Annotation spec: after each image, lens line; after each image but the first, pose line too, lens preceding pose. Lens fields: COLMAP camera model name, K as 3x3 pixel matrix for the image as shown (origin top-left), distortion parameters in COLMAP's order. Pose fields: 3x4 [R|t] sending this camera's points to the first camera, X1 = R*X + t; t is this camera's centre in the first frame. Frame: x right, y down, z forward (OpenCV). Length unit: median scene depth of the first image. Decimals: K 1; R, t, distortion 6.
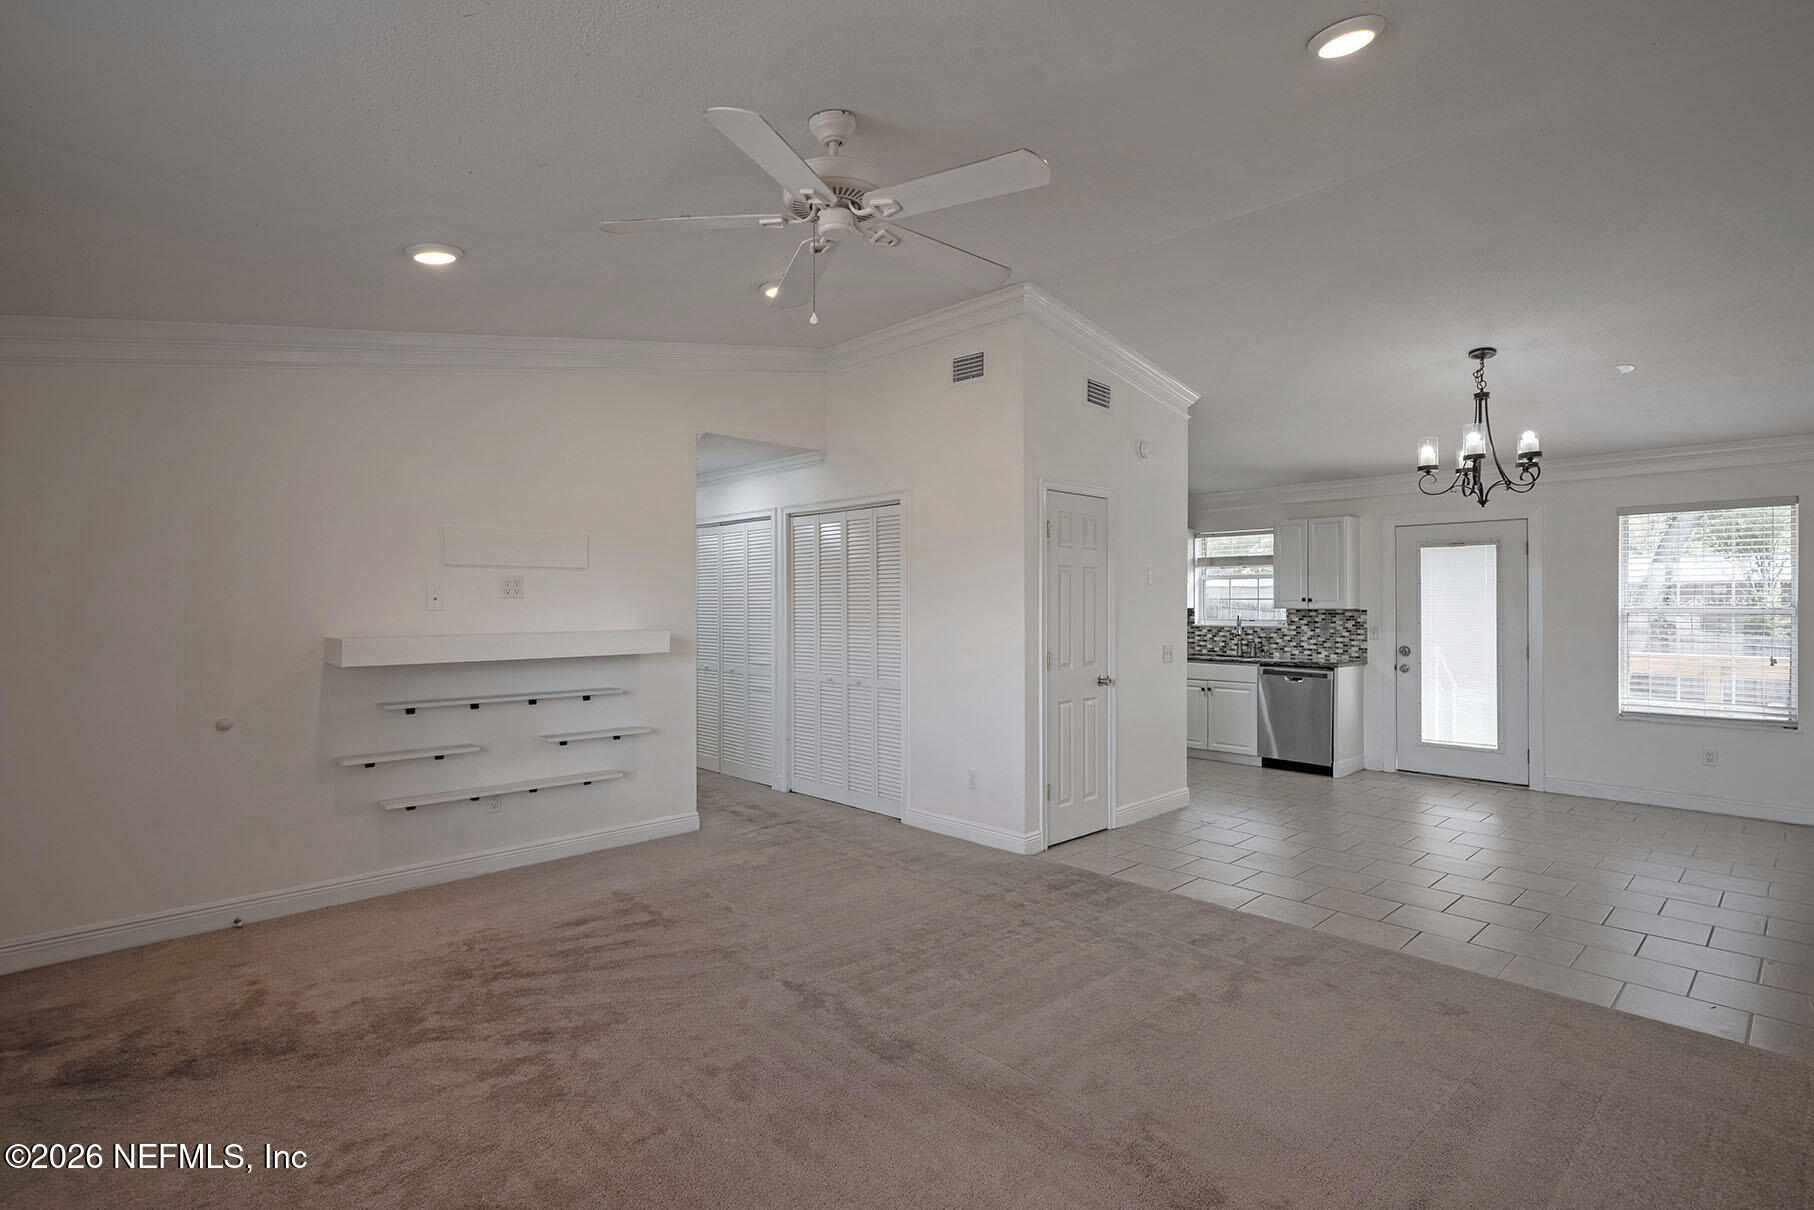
lens RADIAL K [[880.7, 0, 896.0], [0, 880.7, 604.3], [0, 0, 1]] dist [0.002334, 0.000232]
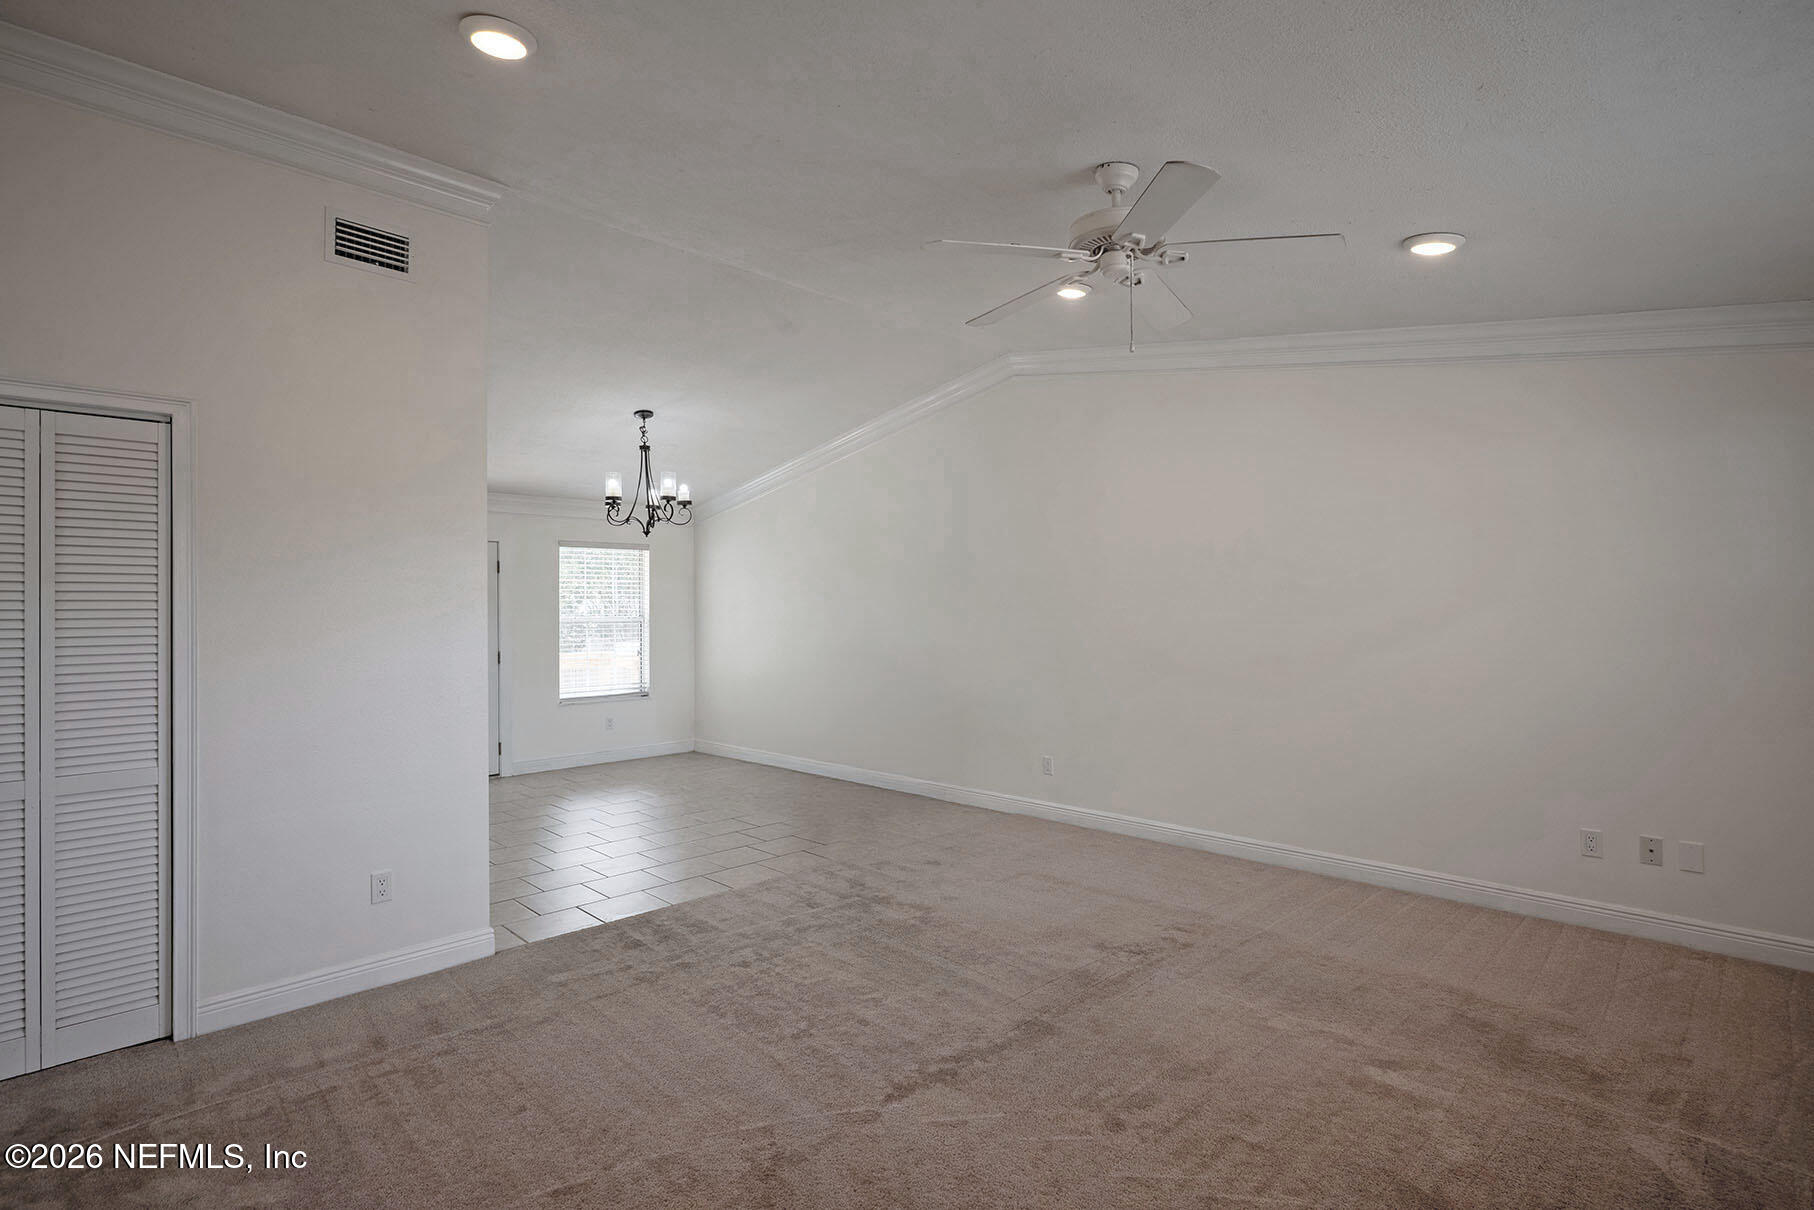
lens RADIAL K [[869.5, 0, 920.6], [0, 869.5, 609.1], [0, 0, 1]] dist [0.000148, 0.000346]
pose [[-0.029371, 0.005223, 0.999555, -0.579962], [0.010863, 0.999929, -0.004906, 0.002849], [-0.999510, 0.010714, -0.029425, 0.646441]]
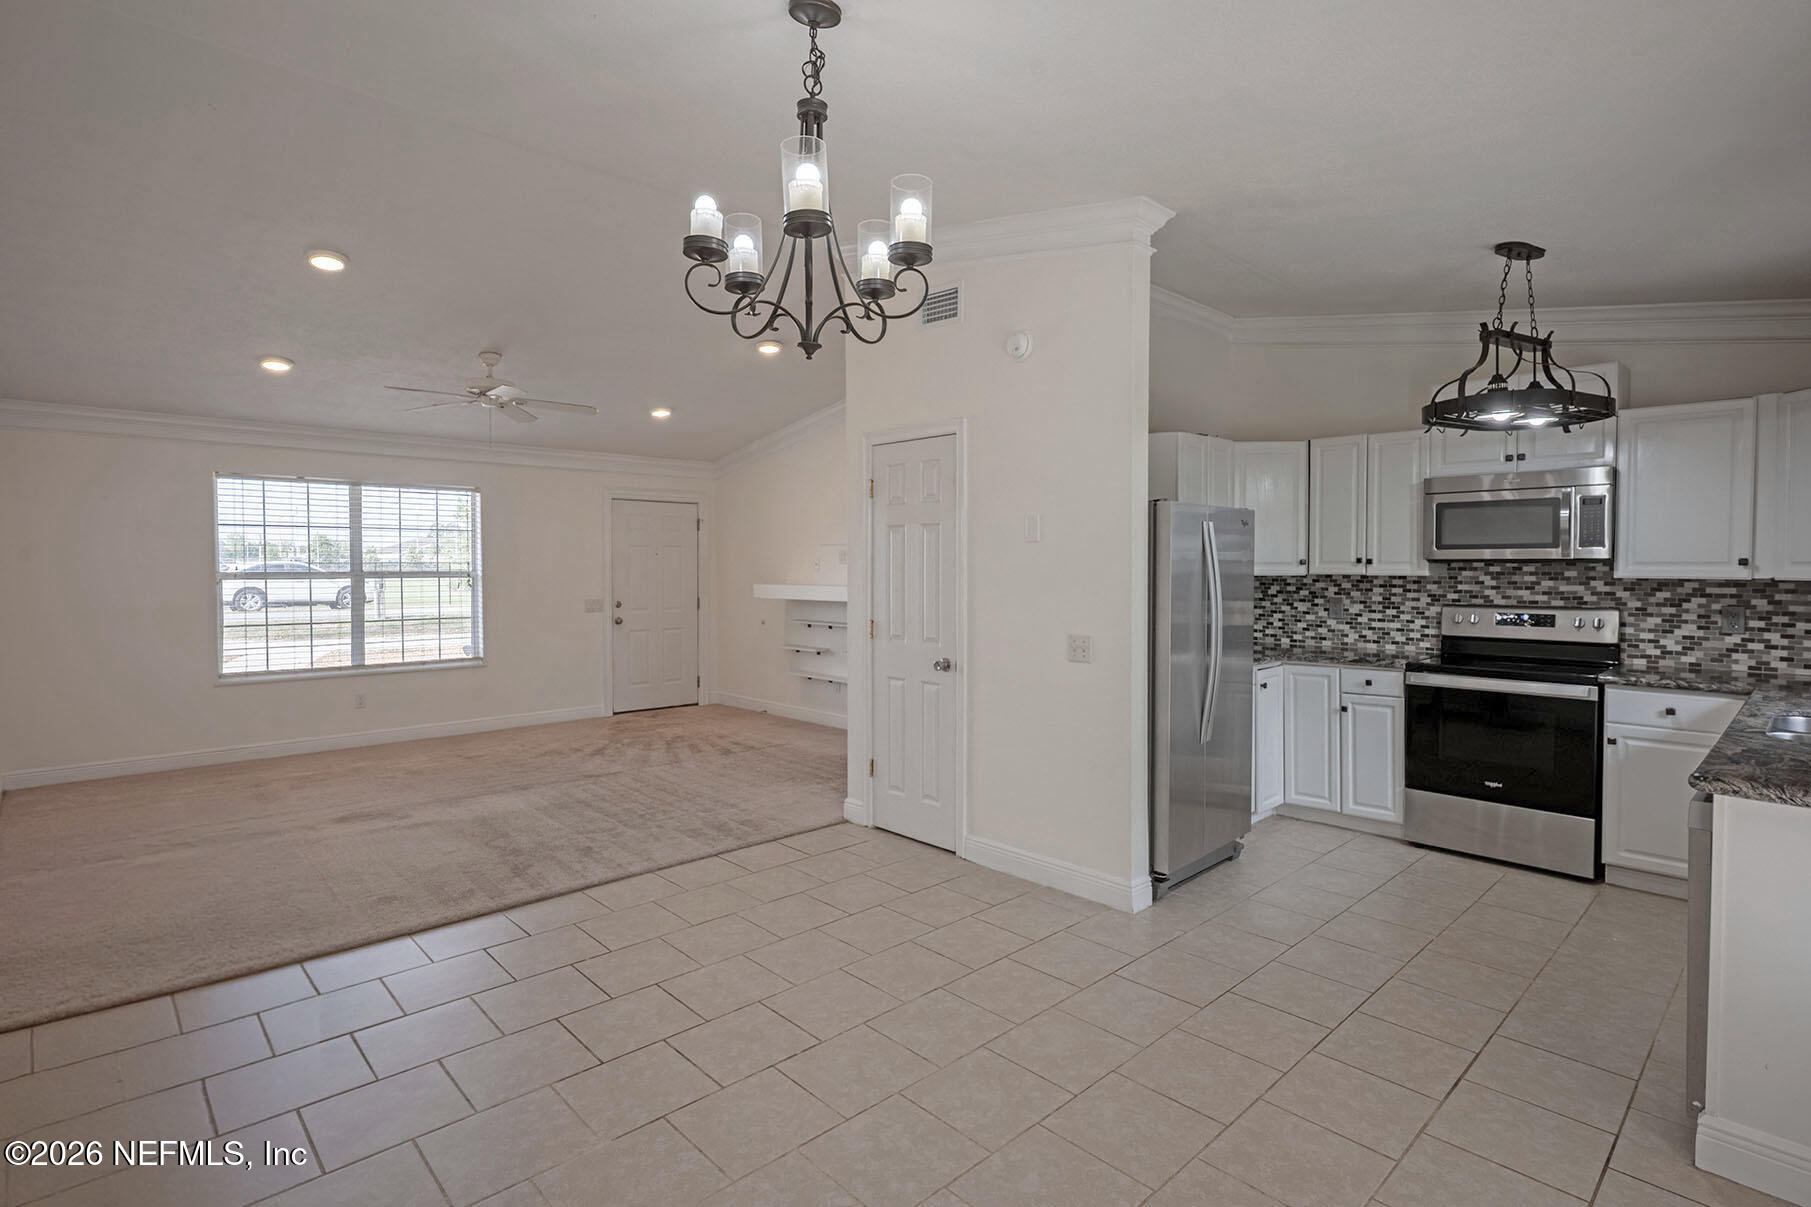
lens RADIAL K [[878.3, 0, 906.0], [0, 878.3, 589.4], [0, 0, 1]] dist [0.001056, 0.001228]
pose [[0.000074, 0.026349, -0.999653, 1.118210], [-0.000301, 0.999653, 0.026349, -0.002812], [1.000000, 0.000298, 0.000082, 1.046420]]
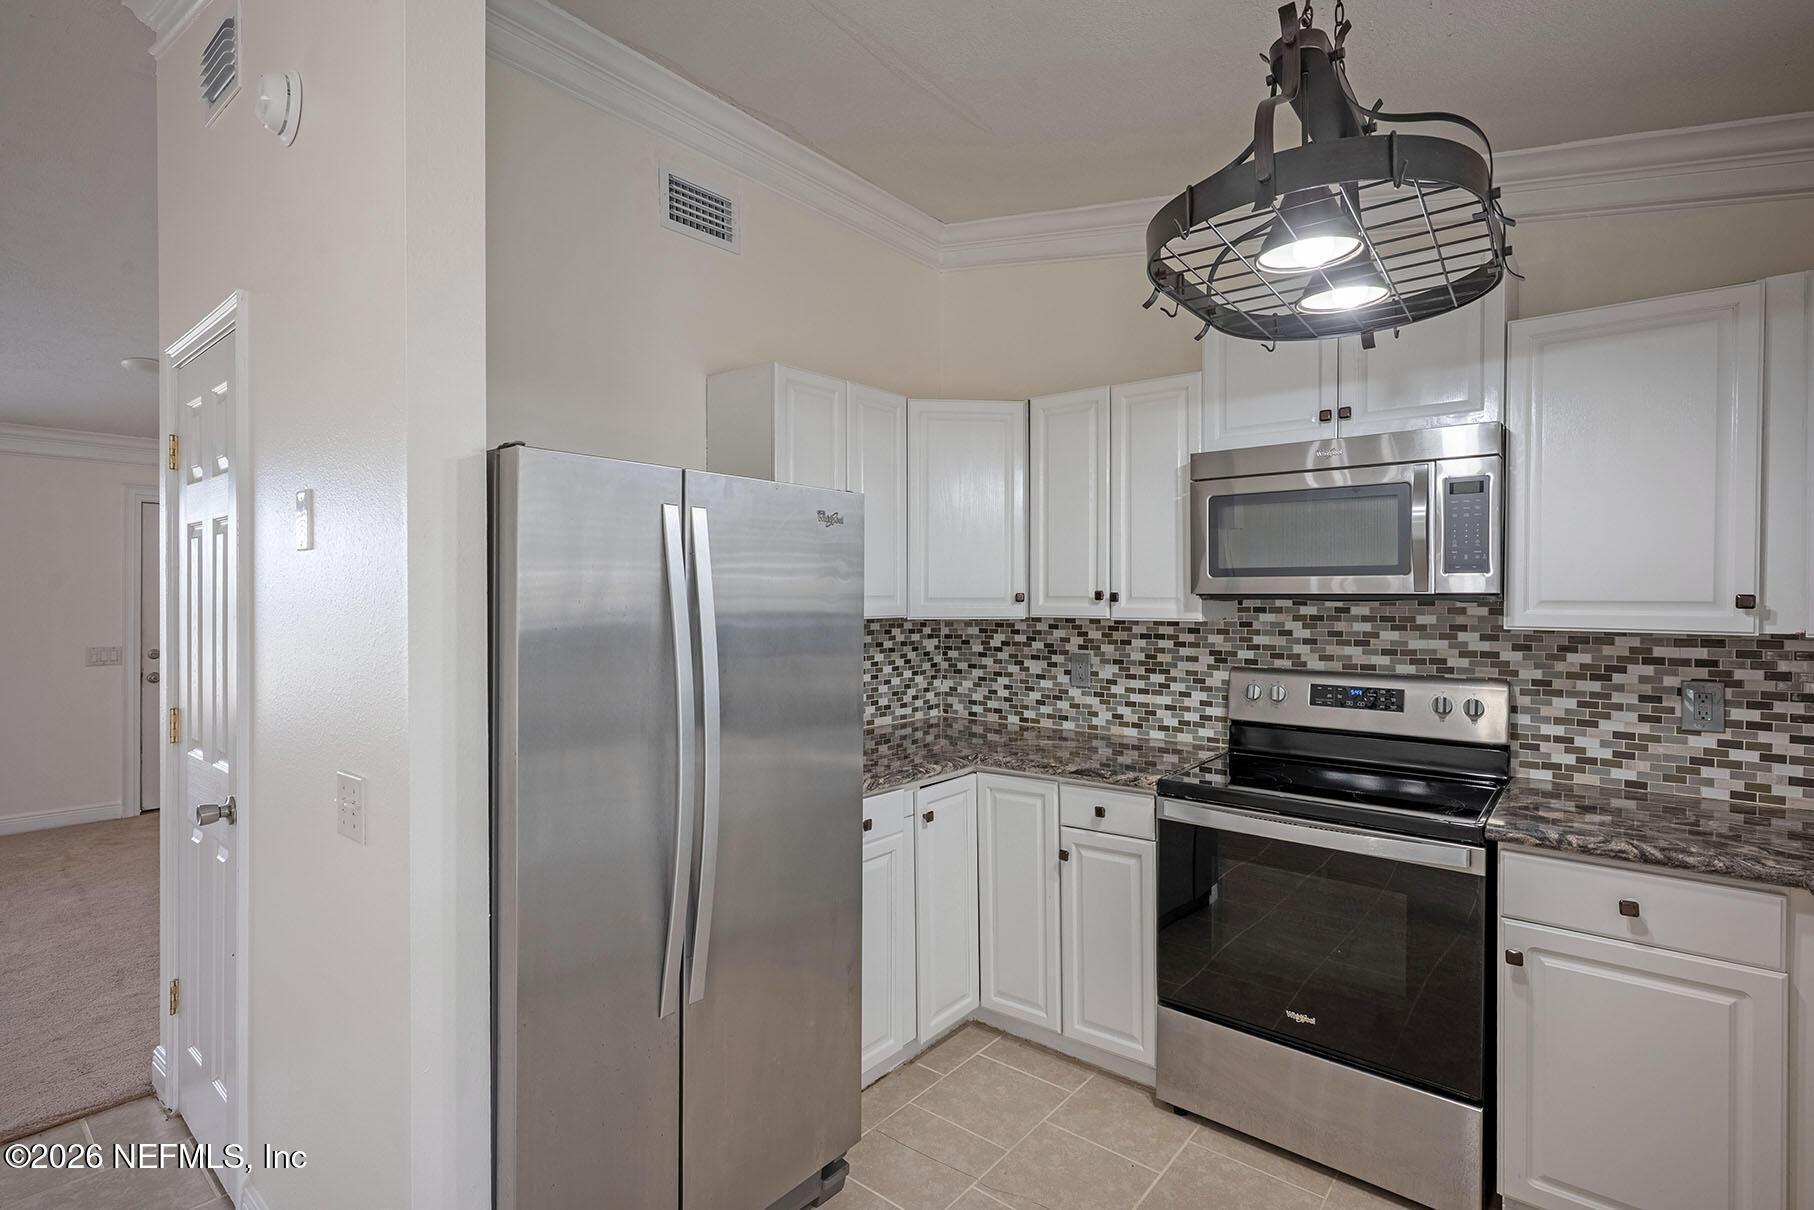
lens RADIAL K [[862.1, 0, 907.0], [0, 862.1, 605.0], [0, 0, 1]] dist [0.000120, 0.001616]
pose [[0.126703, 0.007657, -0.991911, 0.693542], [-0.003296, 0.999968, 0.007298, -0.006781], [0.991935, 0.002345, 0.126724, 1.351256]]
